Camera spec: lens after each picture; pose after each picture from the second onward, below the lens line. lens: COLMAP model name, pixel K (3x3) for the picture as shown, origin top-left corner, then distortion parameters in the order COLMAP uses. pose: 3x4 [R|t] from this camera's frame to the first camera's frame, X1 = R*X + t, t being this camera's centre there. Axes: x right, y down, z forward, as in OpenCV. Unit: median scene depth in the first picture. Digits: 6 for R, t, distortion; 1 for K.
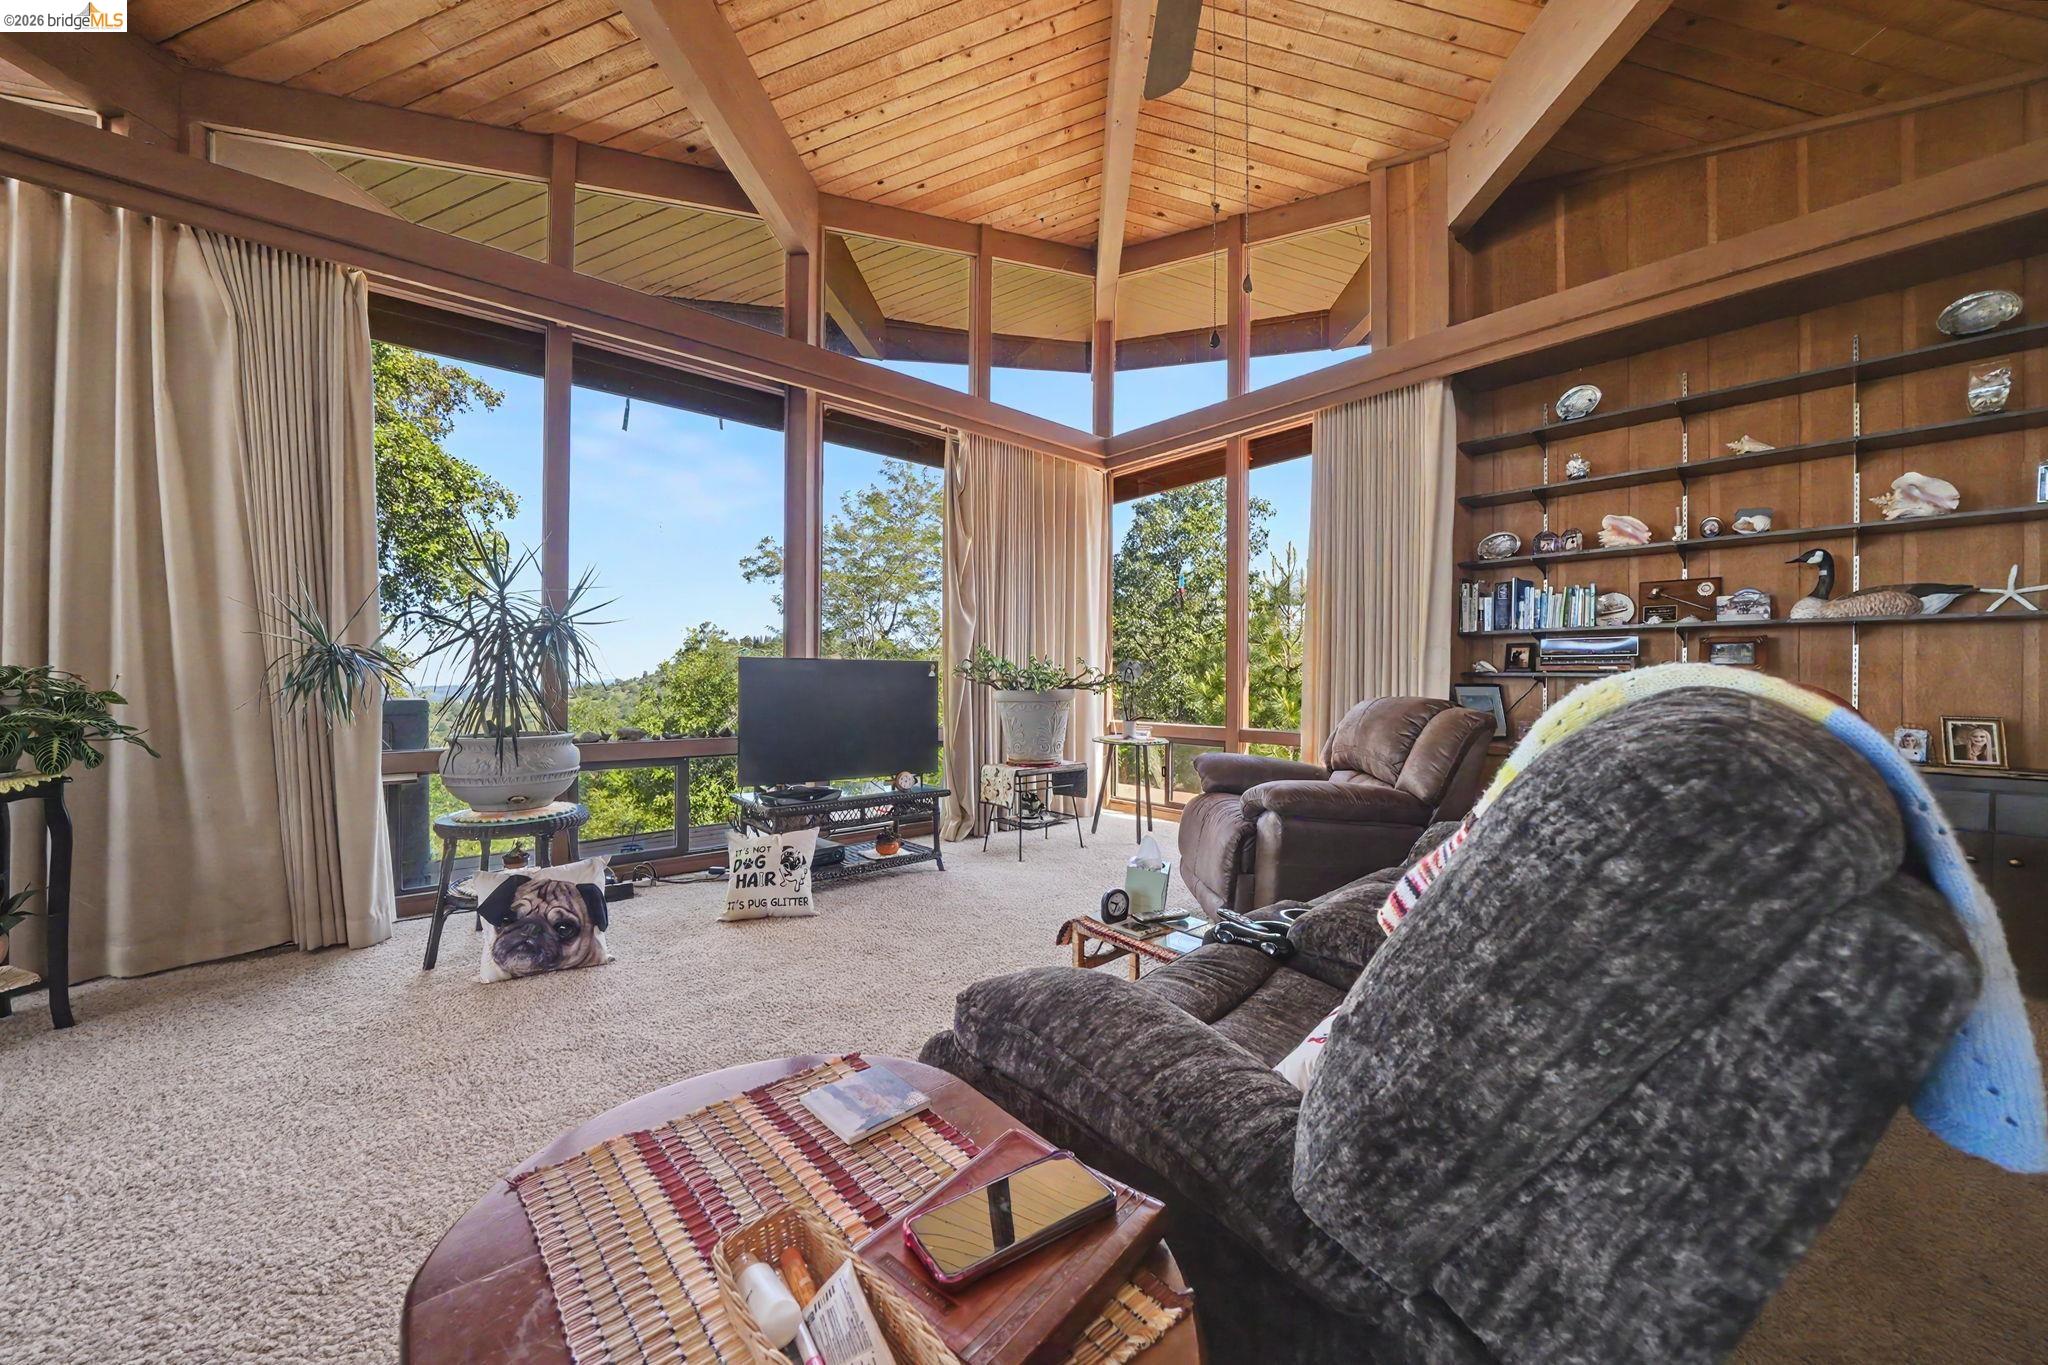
lens RADIAL K [[730.1, 0, 1021.3], [0, 730.1, 679.7], [0, 0, 1]] dist [-0.024066, 0.002140]
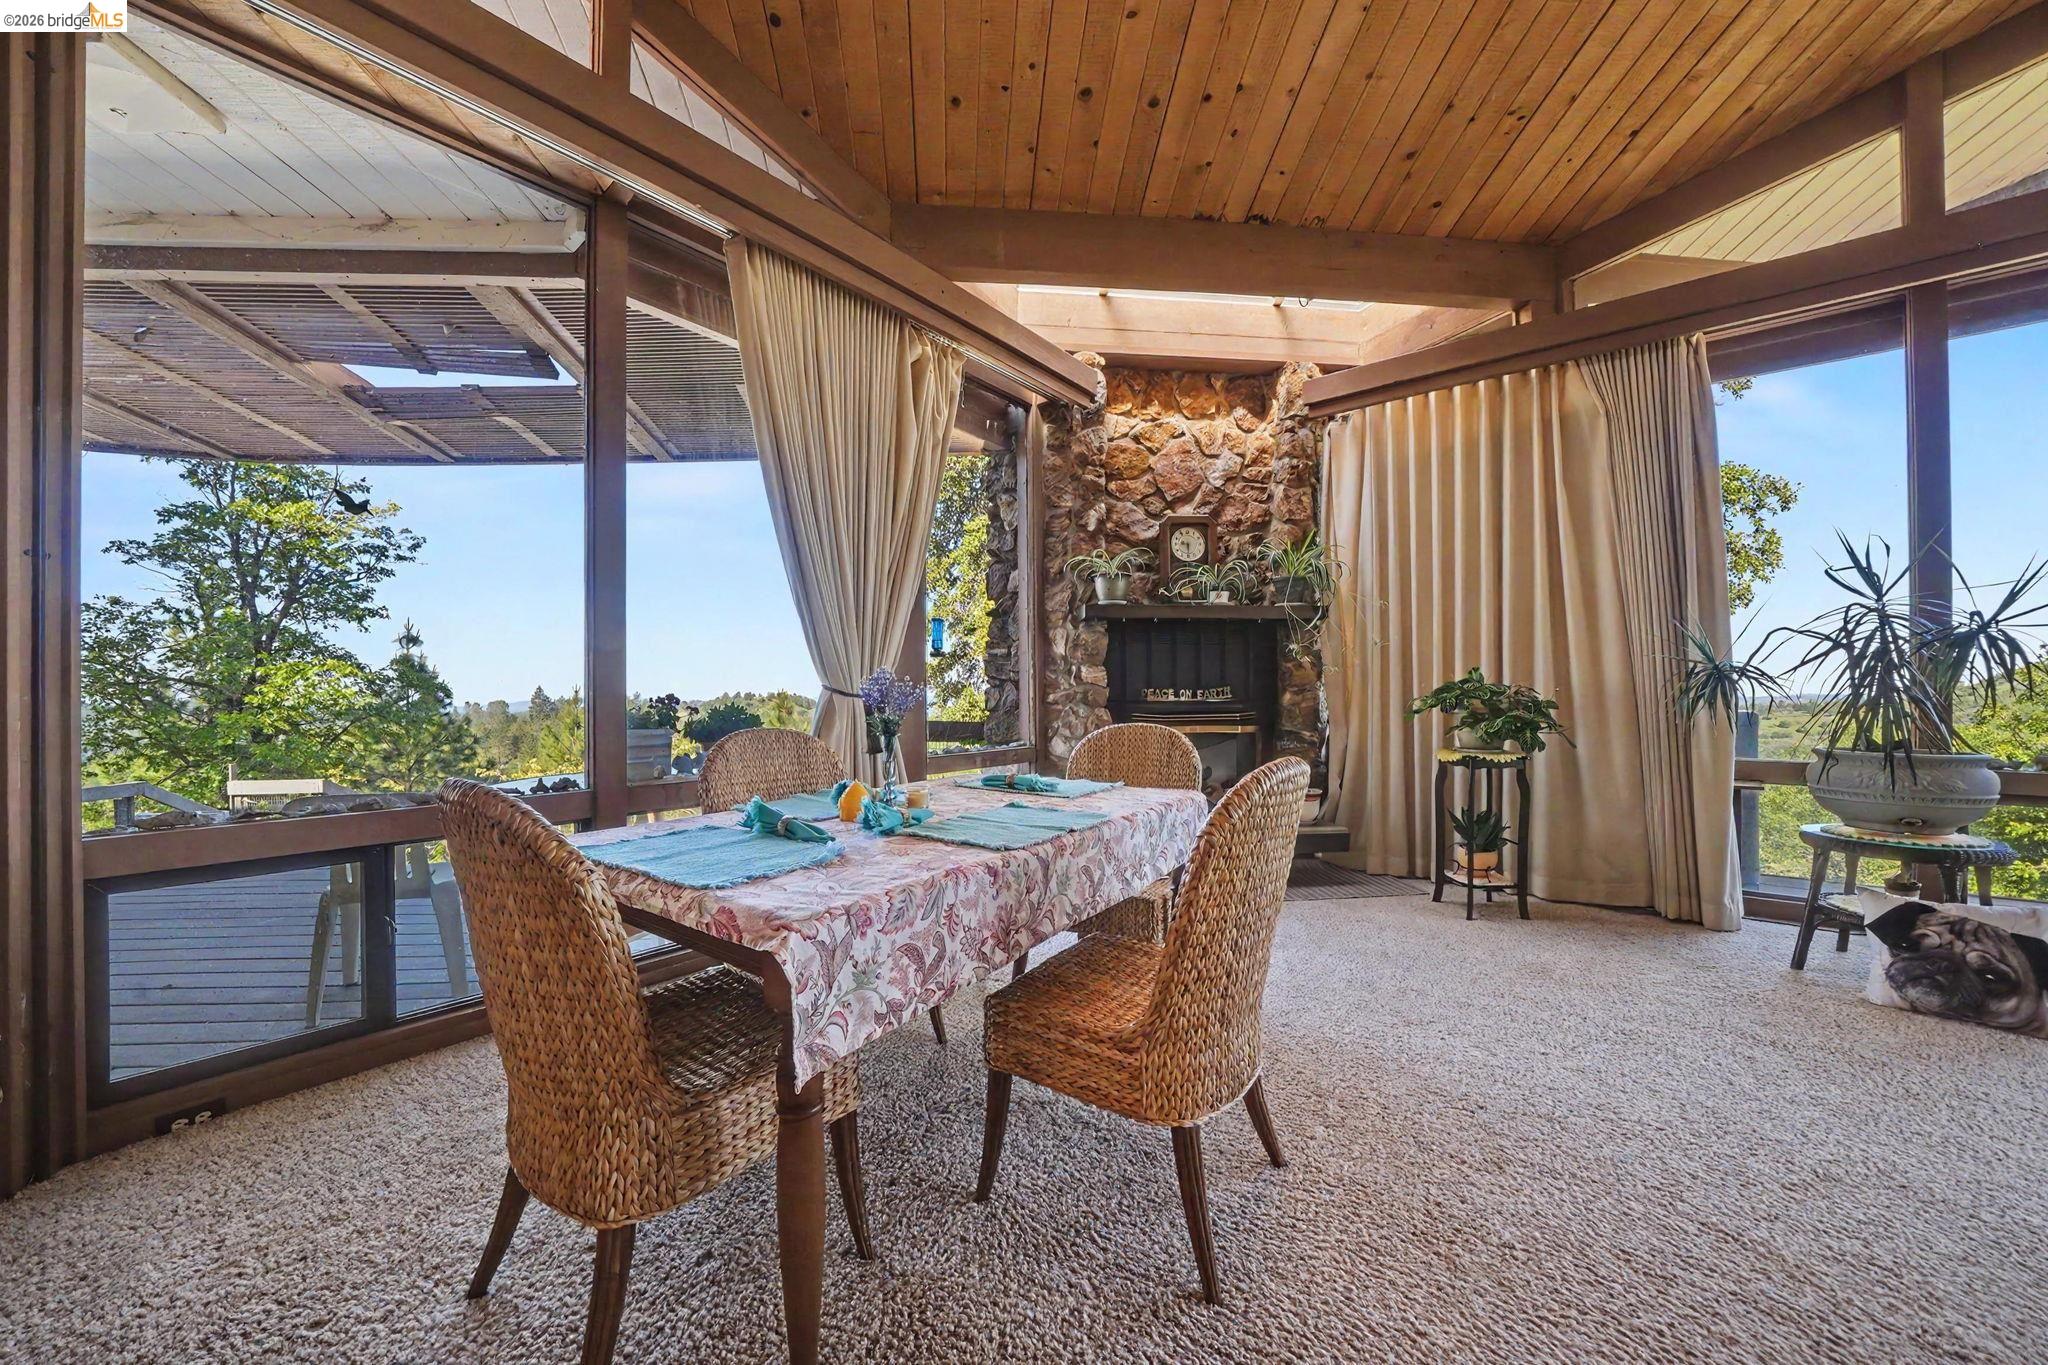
lens RADIAL K [[730.1, 0, 1009.7], [0, 730.1, 689.0], [0, 0, 1]] dist [-0.024066, 0.002140]
pose [[0.161277, -0.005091, -0.986896, 0.007530], [0.001536, 0.999987, -0.004908, -0.001211], [0.986908, -0.000725, 0.161283, -0.246213]]
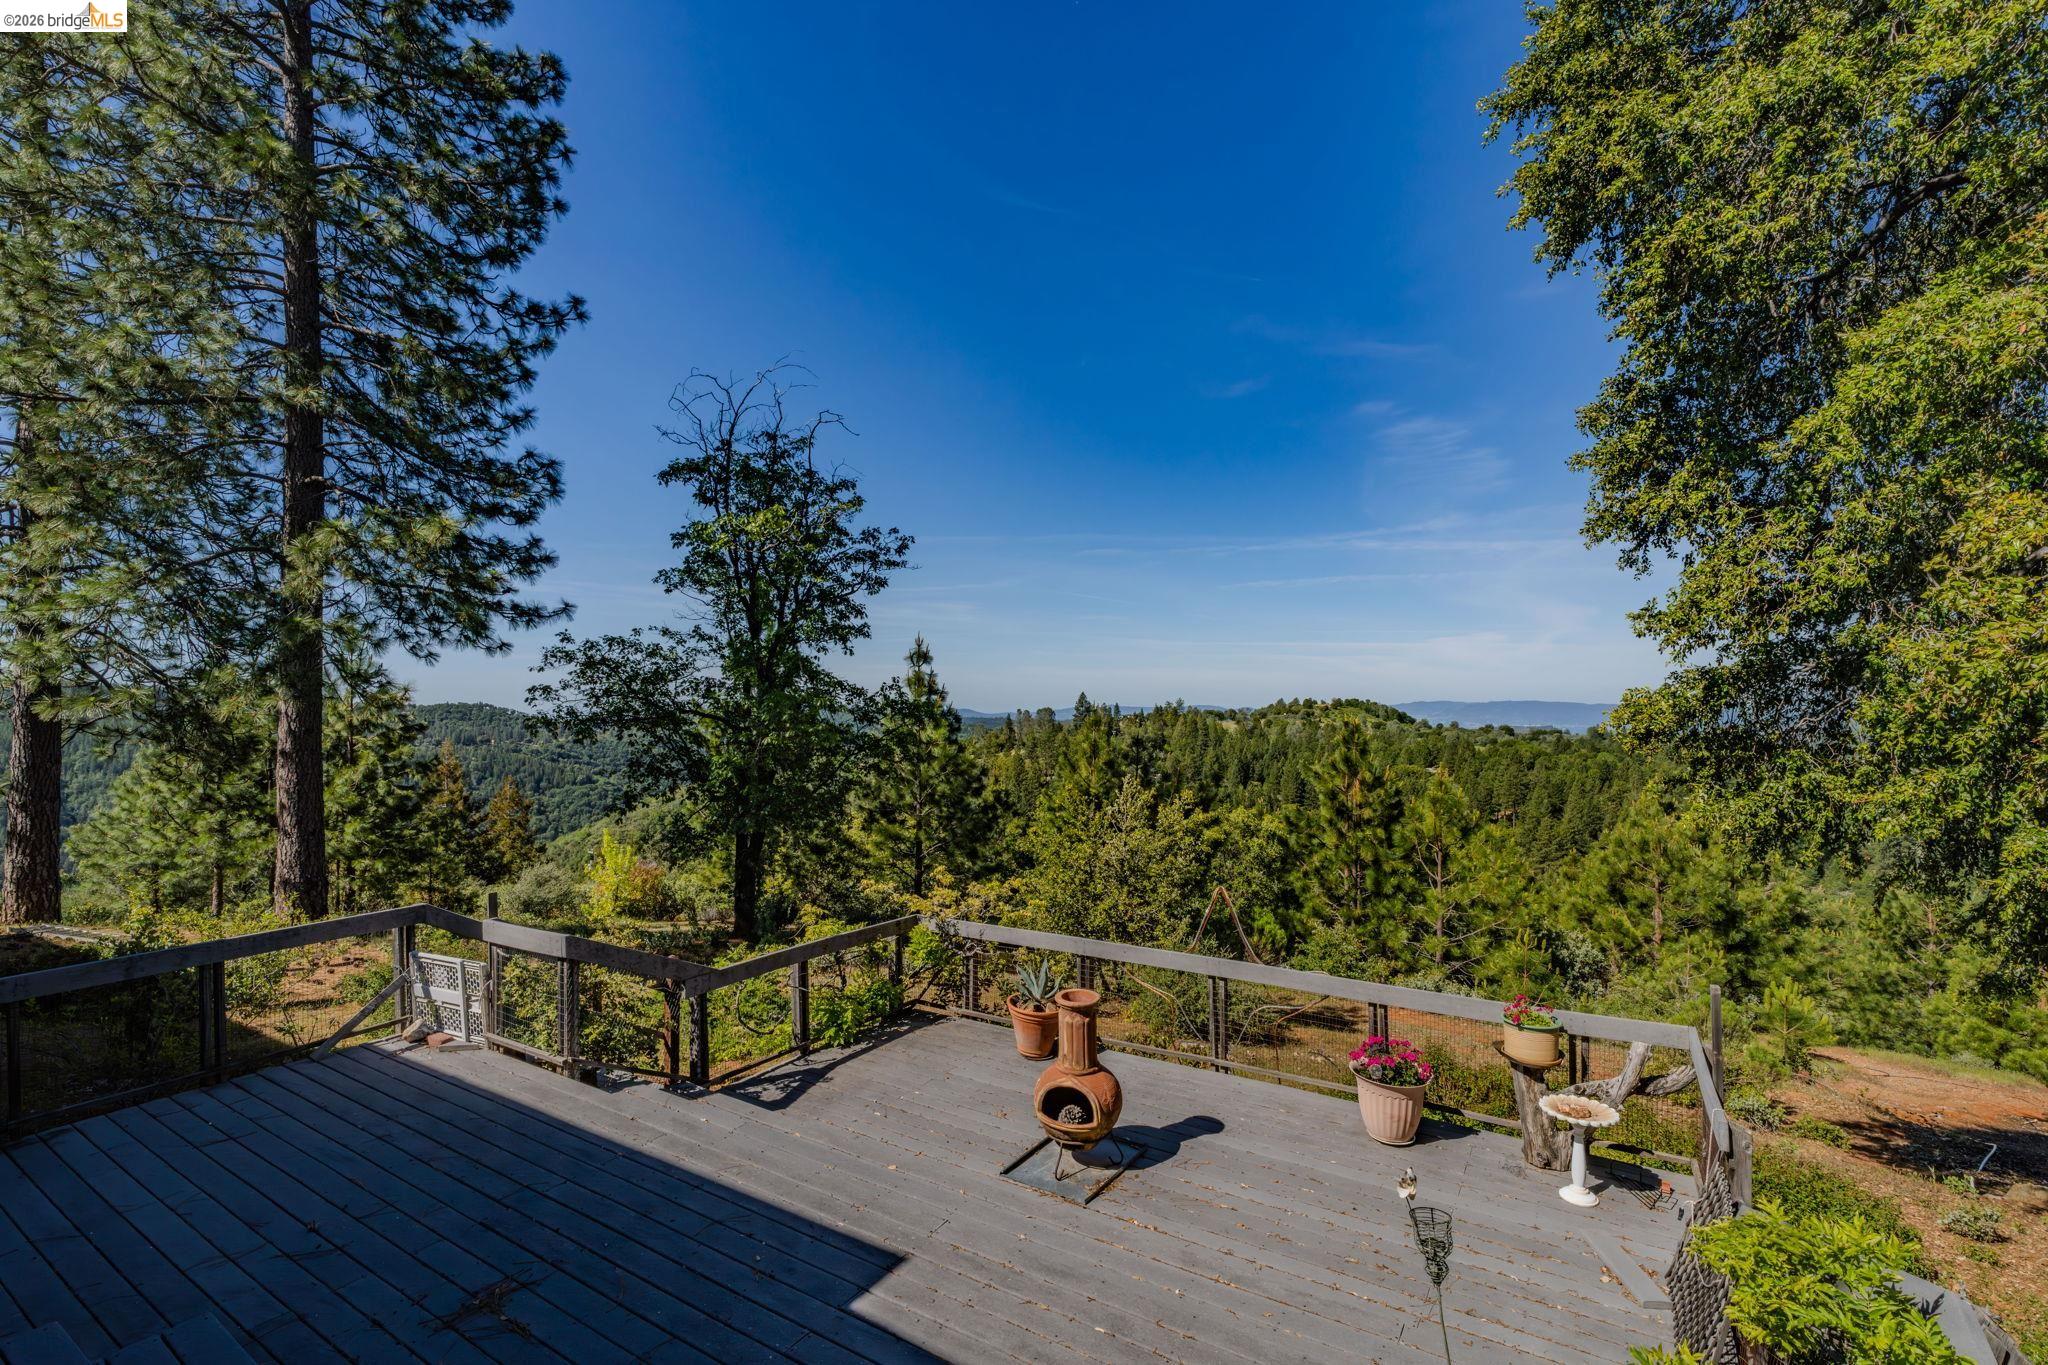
lens RADIAL K [[910.0, 0, 1021.4], [0, 910.0, 700.2], [0, 0, 1]] dist [0.004955, 0.001504]
pose [[-0.469221, 0.003272, -0.883075, -1.560974], [0.002280, 0.999994, 0.002494, -0.193435], [0.883078, -0.000843, -0.469225, -0.468152]]
